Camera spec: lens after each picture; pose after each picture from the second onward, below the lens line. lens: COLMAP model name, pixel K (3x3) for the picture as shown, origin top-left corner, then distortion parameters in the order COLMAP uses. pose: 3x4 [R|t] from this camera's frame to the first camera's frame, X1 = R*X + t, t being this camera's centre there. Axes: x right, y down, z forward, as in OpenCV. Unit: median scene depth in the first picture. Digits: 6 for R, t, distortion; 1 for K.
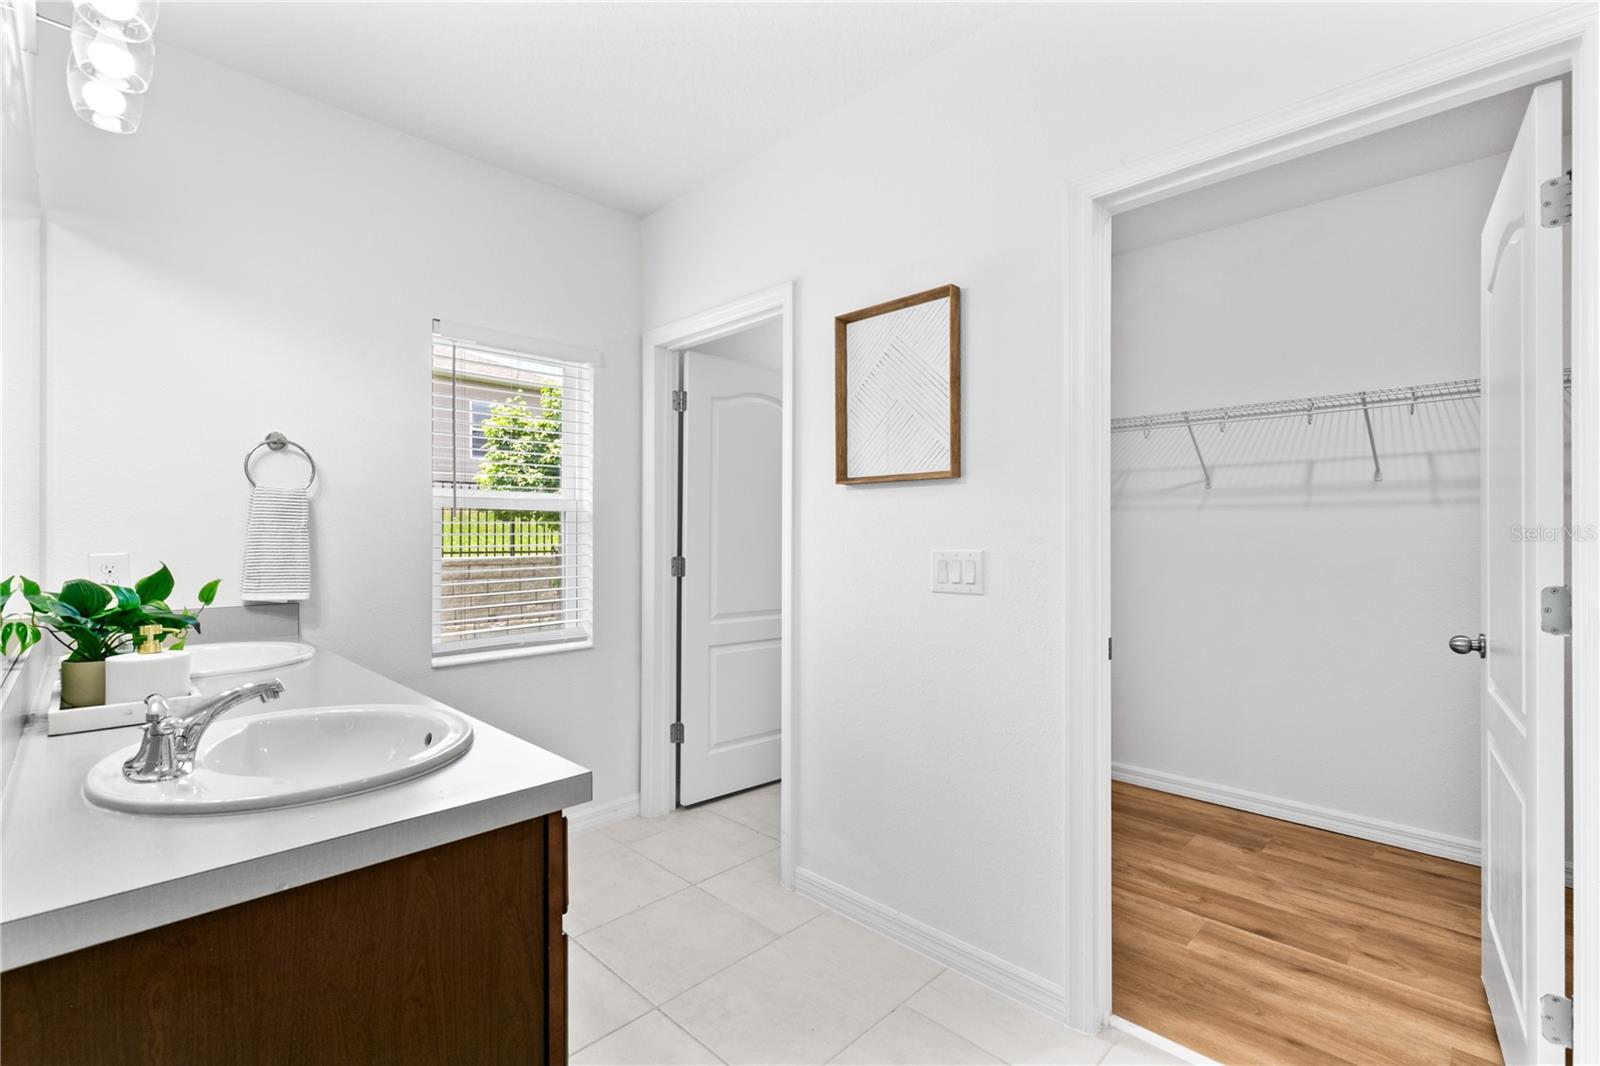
lens RADIAL K [[713.4, 0, 808.5], [0, 713.4, 533.7], [0, 0, 1]] dist [0.002701, 0.000350]
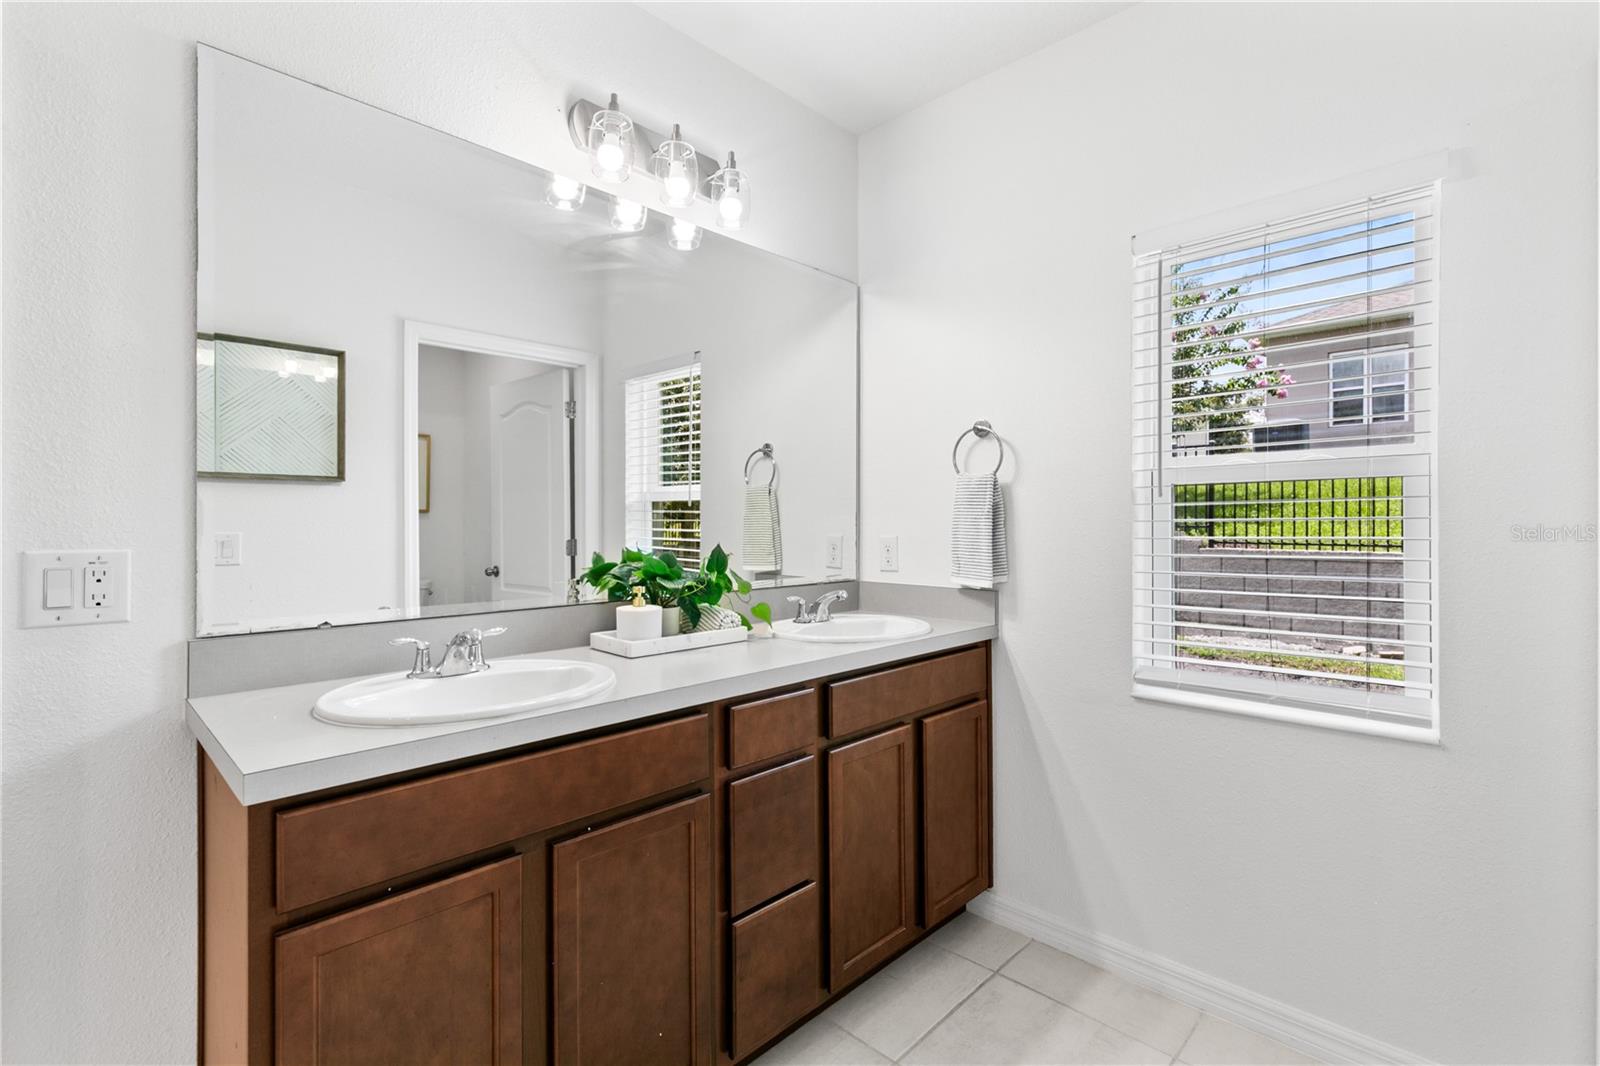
lens RADIAL K [[721.0, 0, 805.5], [0, 721.0, 524.8], [0, 0, 1]] dist [0.007032, 0.000408]
pose [[-0.001775, 0.000330, -0.999998, 0.597583], [0.006195, 0.999981, 0.000319, 0.010855], [0.999979, -0.006194, -0.001777, 1.675820]]
